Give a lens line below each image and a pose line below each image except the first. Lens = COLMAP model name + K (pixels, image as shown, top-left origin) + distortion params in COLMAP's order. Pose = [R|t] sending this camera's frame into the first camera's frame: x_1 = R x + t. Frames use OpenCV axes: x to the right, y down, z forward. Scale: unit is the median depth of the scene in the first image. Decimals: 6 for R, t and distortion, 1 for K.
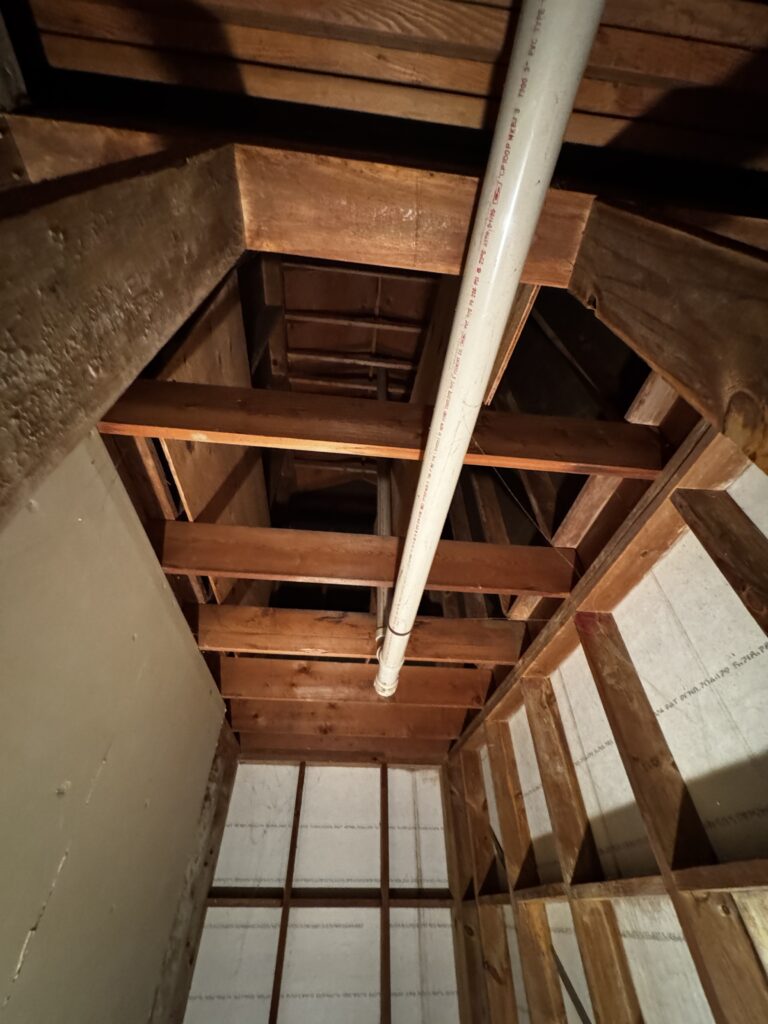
lens RADIAL K [[406.7, 0, 384.0], [0, 406.7, 512.0], [0, 0, 1]] dist [-0.001157, -0.000238]
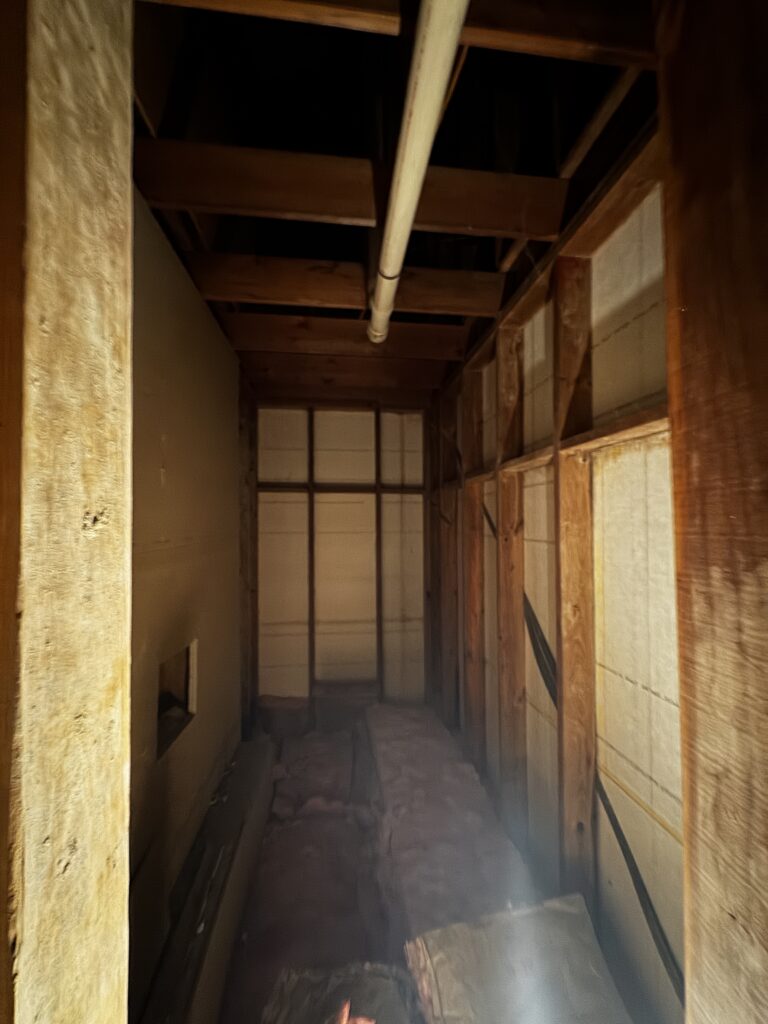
lens RADIAL K [[406.7, 0, 384.0], [0, 406.7, 512.0], [0, 0, 1]] dist [-0.001157, -0.000238]
pose [[0.999940, -0.002341, 0.010741, 0.008062], [-0.005689, 0.725919, 0.687757, 0.004783], [-0.009407, -0.687776, 0.725862, -0.161675]]
